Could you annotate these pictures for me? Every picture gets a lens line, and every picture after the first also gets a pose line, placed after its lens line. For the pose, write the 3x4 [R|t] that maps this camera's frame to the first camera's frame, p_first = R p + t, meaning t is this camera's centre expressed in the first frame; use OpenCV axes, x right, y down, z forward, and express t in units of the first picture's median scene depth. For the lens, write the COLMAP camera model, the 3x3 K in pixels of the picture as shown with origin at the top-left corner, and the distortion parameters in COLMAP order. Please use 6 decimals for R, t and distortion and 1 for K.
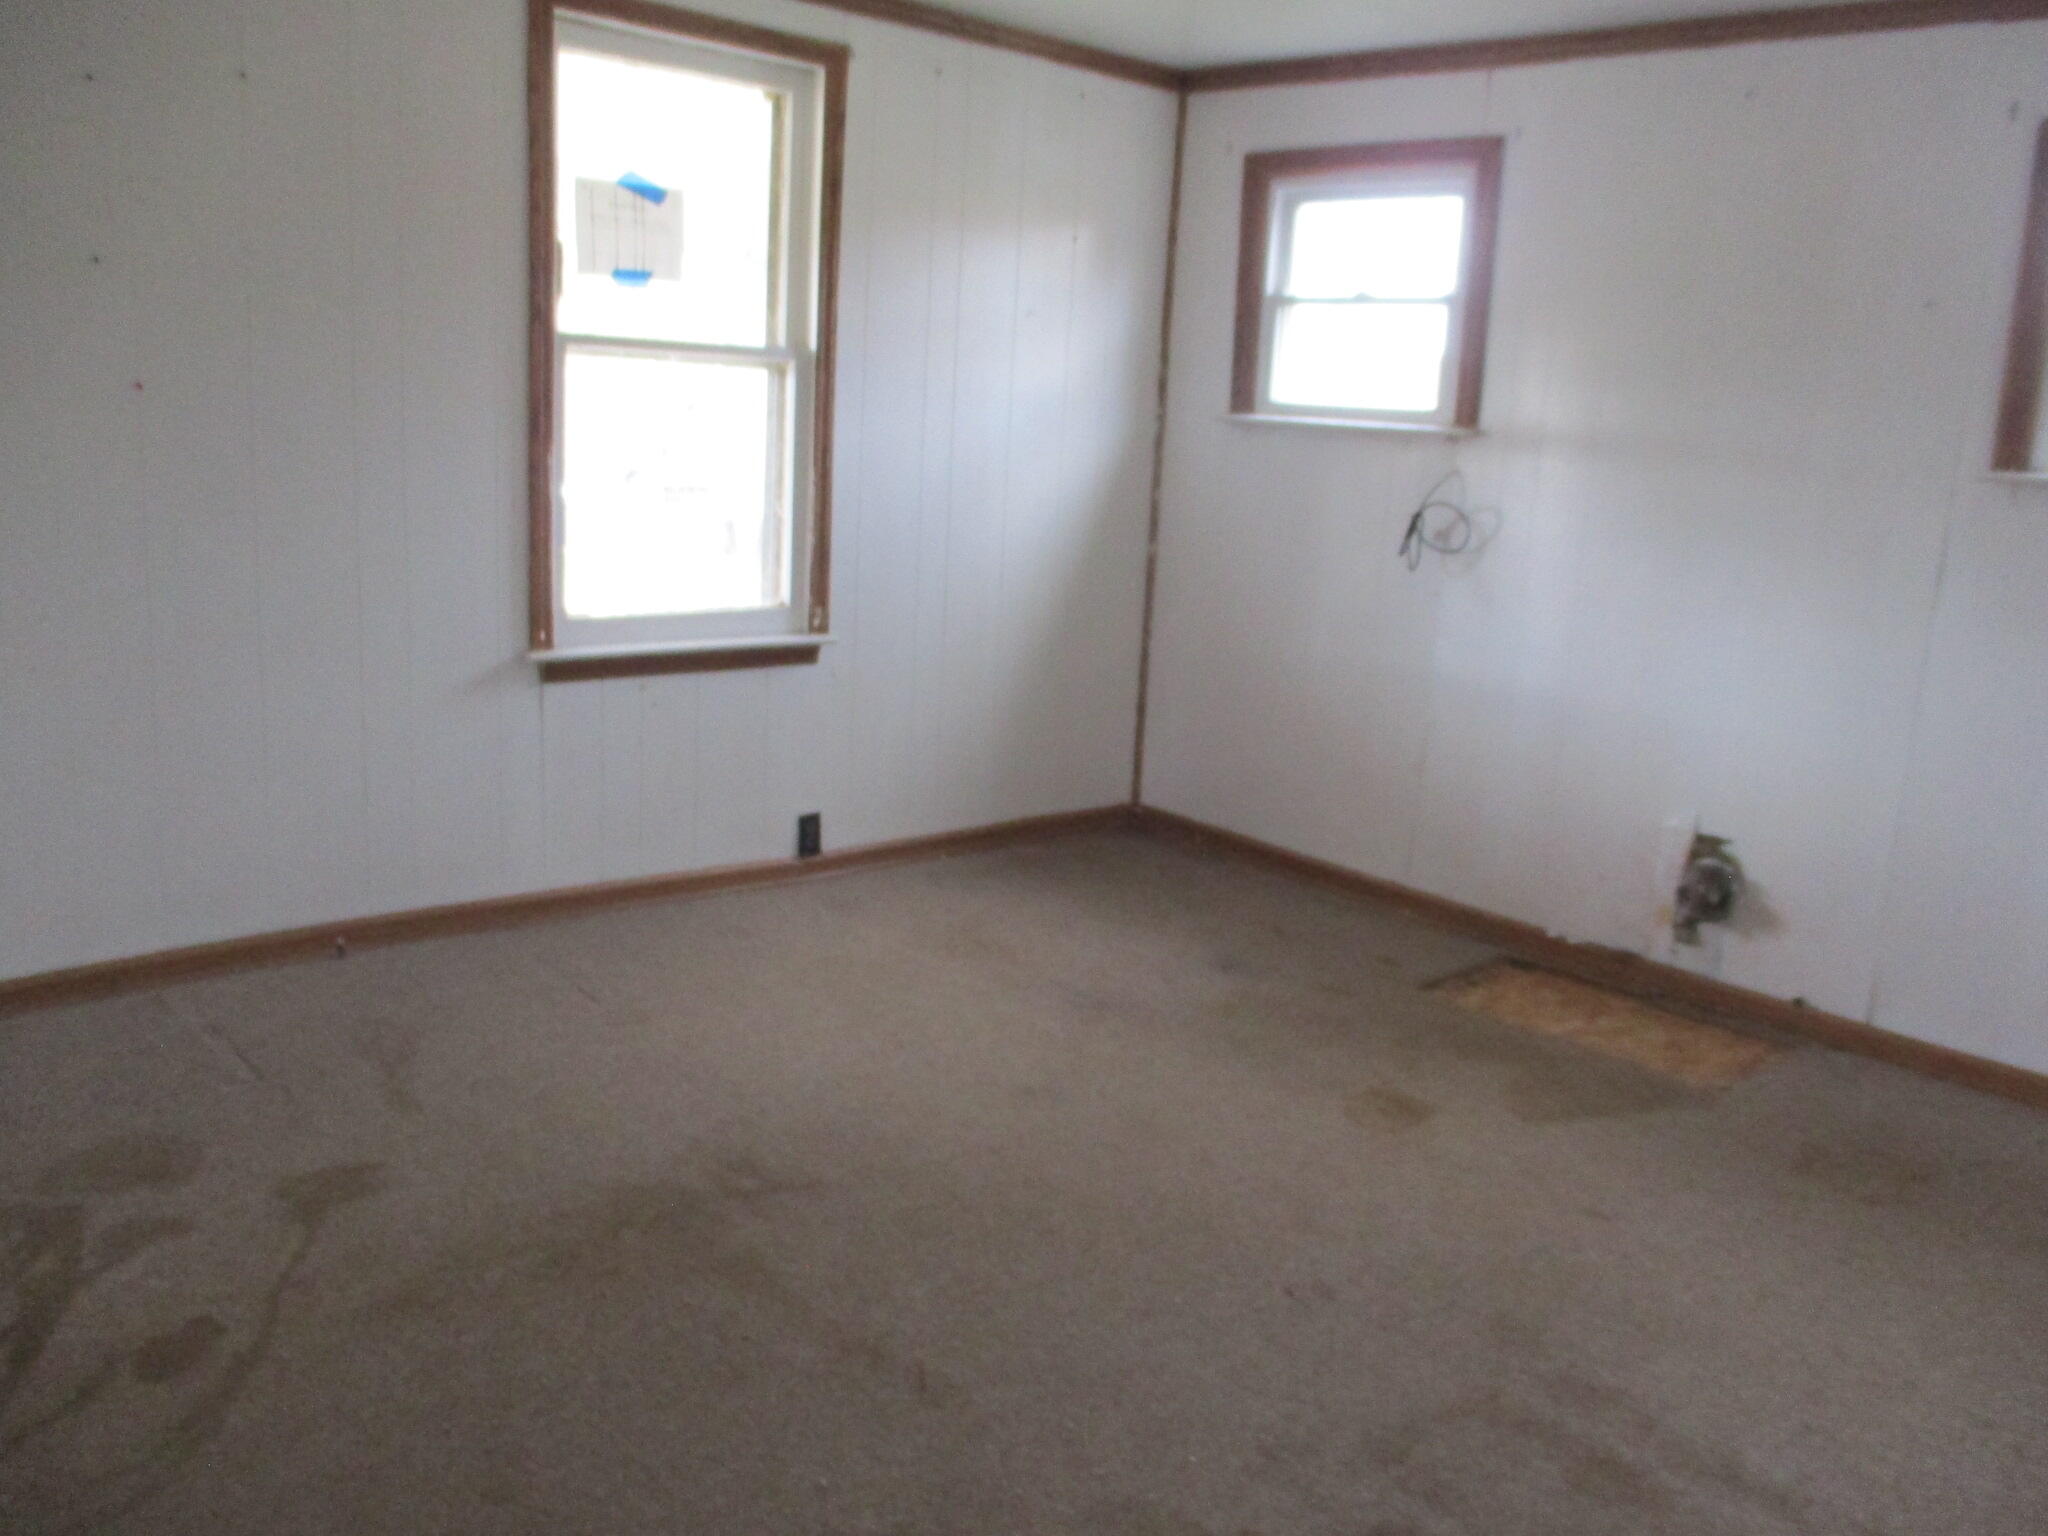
lens RADIAL K [[1782.2, 0, 1024.0], [0, 1782.2, 768.0], [0, 0, 1]] dist [-0.045892, 0.000060]
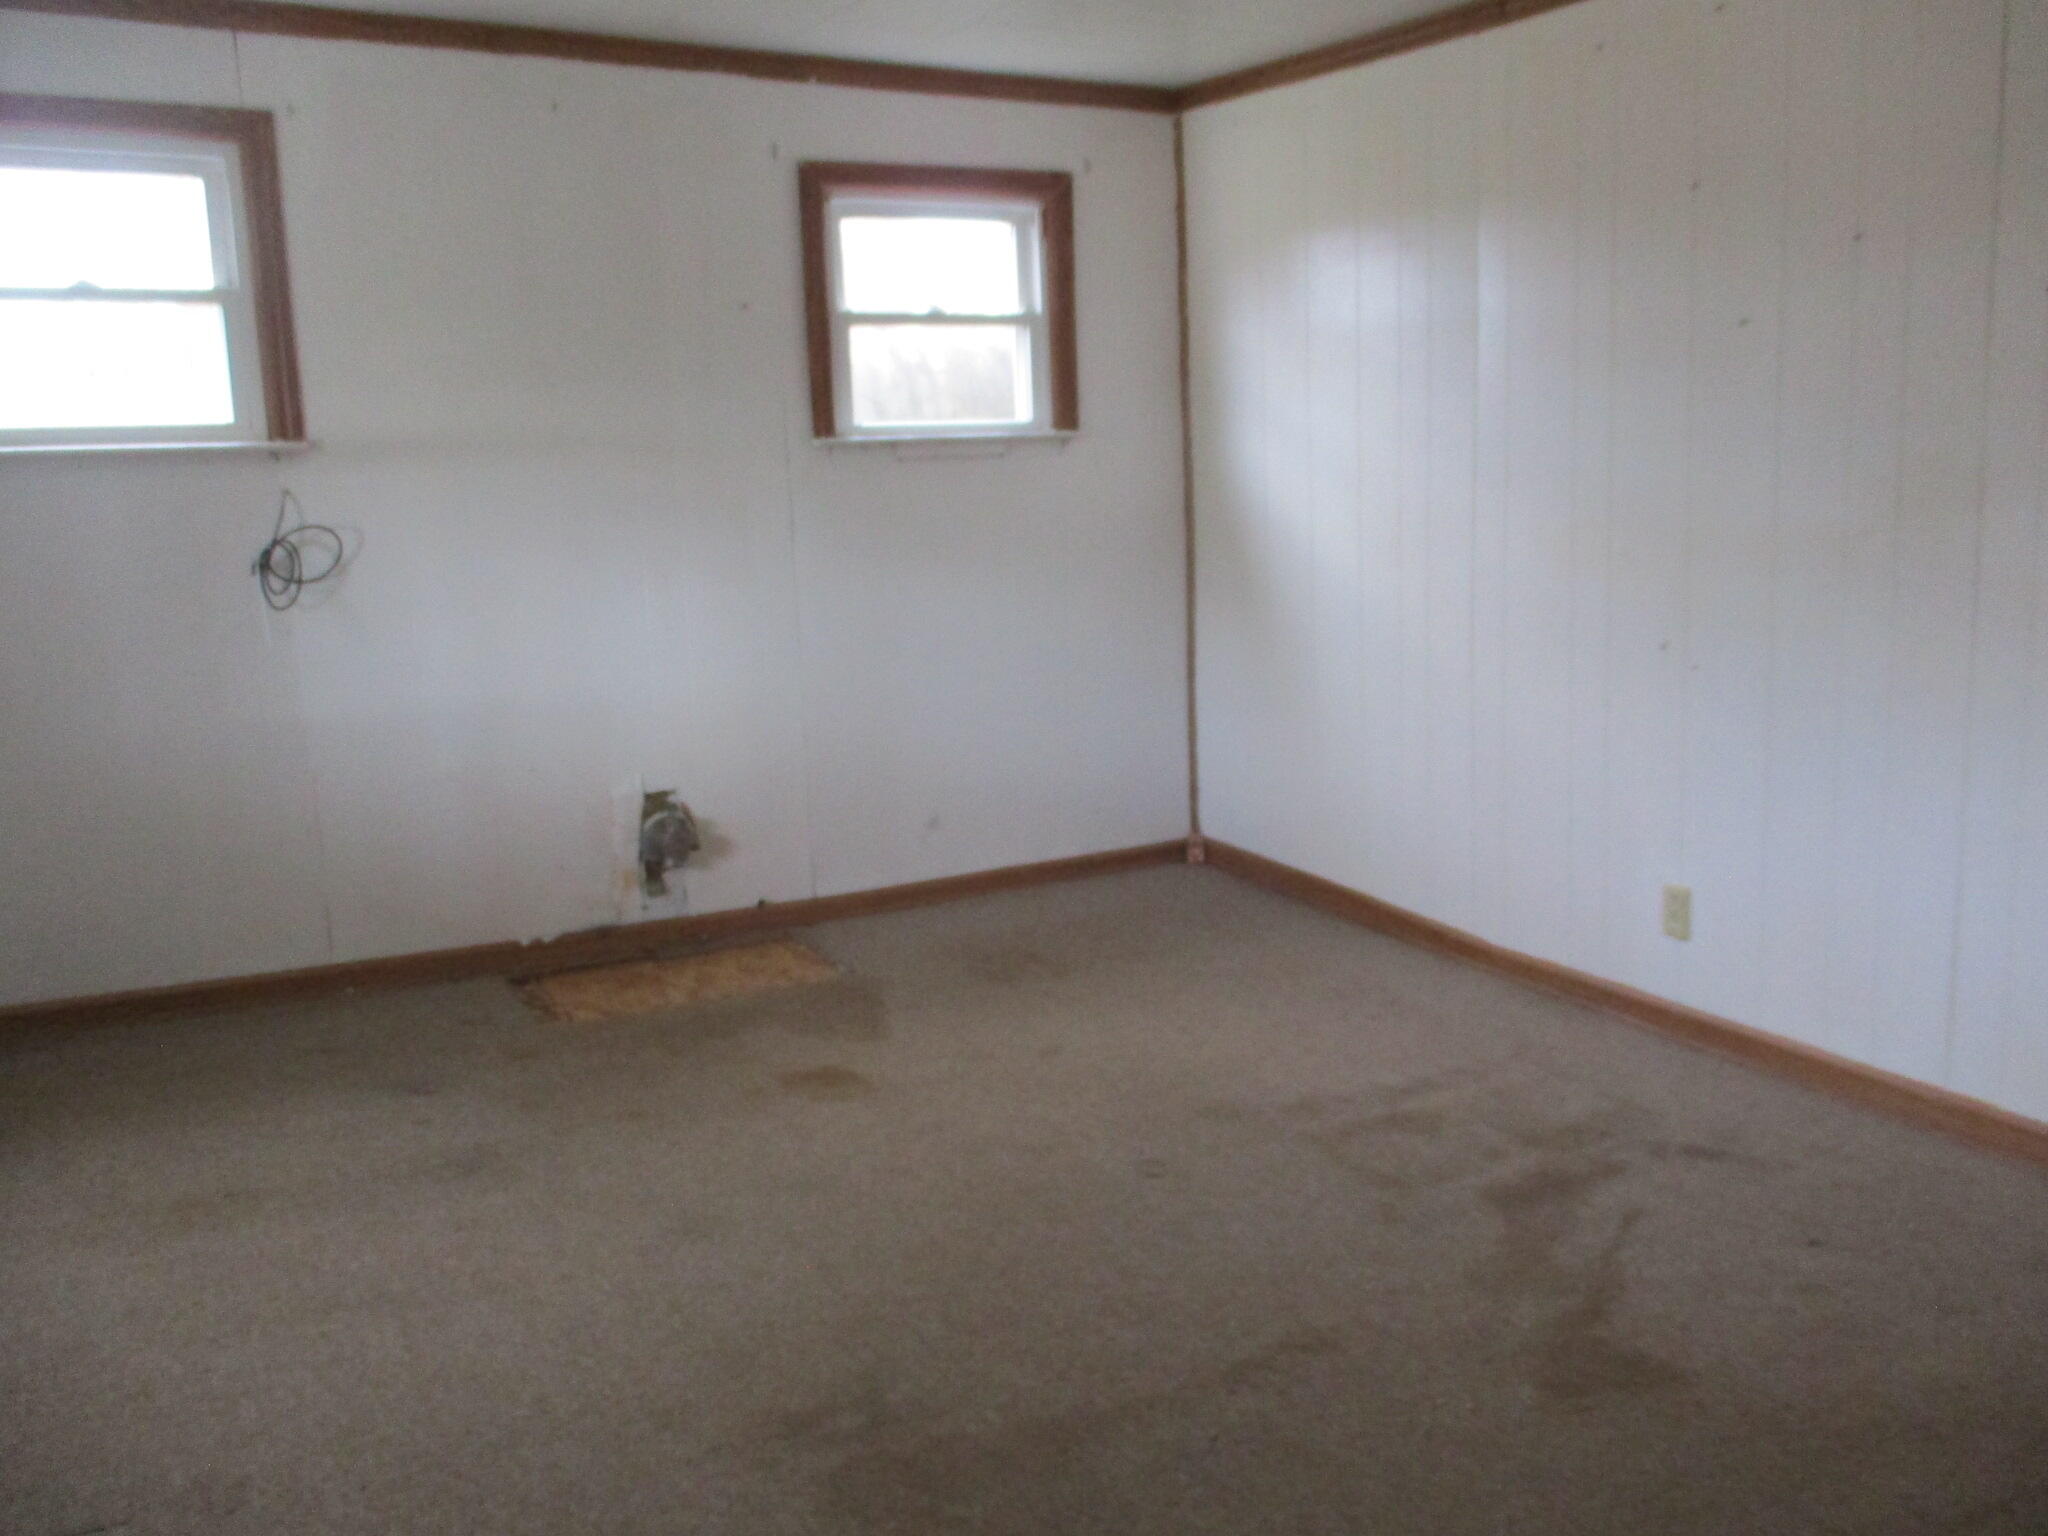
lens RADIAL K [[1823.6, 0, 1024.6], [0, 1823.6, 723.3], [0, 0, 1]] dist [0.027747, -0.002676]
pose [[0.208419, -0.209041, 0.955439, -0.642529], [0.230667, 0.959840, 0.159687, -0.132014], [-0.950450, 0.187106, 0.248268, 0.502419]]
